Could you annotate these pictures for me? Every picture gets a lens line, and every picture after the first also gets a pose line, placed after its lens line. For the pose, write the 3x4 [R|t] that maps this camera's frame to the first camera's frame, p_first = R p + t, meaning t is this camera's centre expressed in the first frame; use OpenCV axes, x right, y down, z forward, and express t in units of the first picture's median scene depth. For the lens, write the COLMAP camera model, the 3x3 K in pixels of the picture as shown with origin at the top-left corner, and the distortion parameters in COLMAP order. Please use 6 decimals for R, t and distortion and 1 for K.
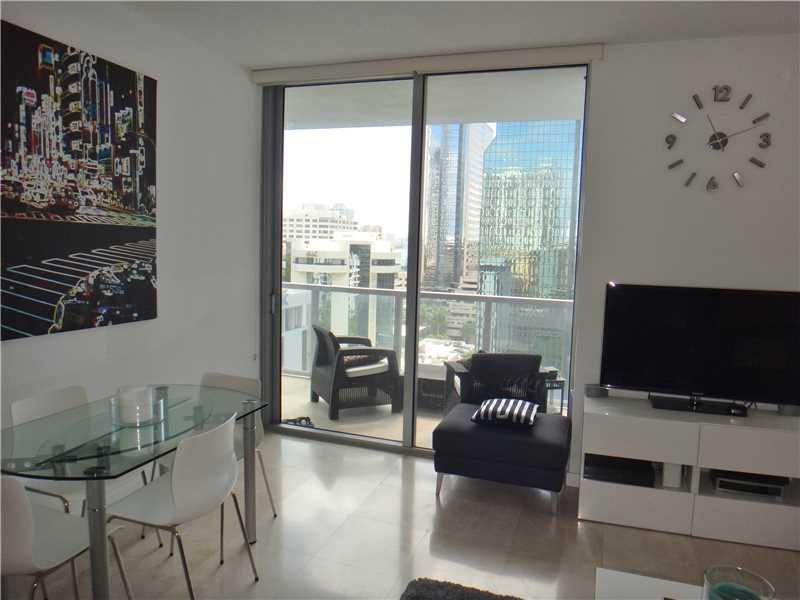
lens RADIAL K [[612.7, 0, 398.5], [0, 612.7, 281.5], [0, 0, 1]] dist [0.102011, 0.000459]
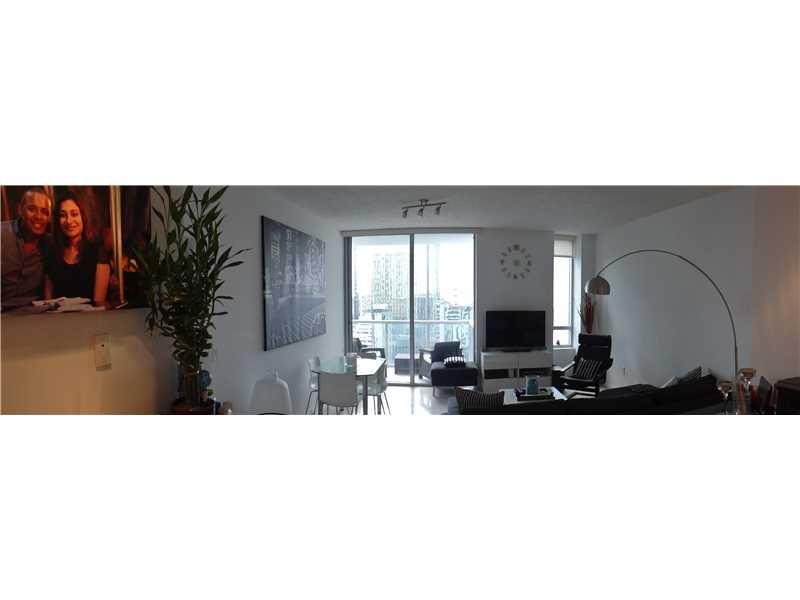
lens RADIAL K [[612.7, 0, 398.5], [0, 612.7, 281.5], [0, 0, 1]] dist [0.102011, 0.000459]
pose [[0.950365, -0.028820, 0.309800, -0.884452], [0.051956, 0.996420, -0.066688, 0.031252], [-0.306769, 0.079474, 0.948460, -1.508161]]
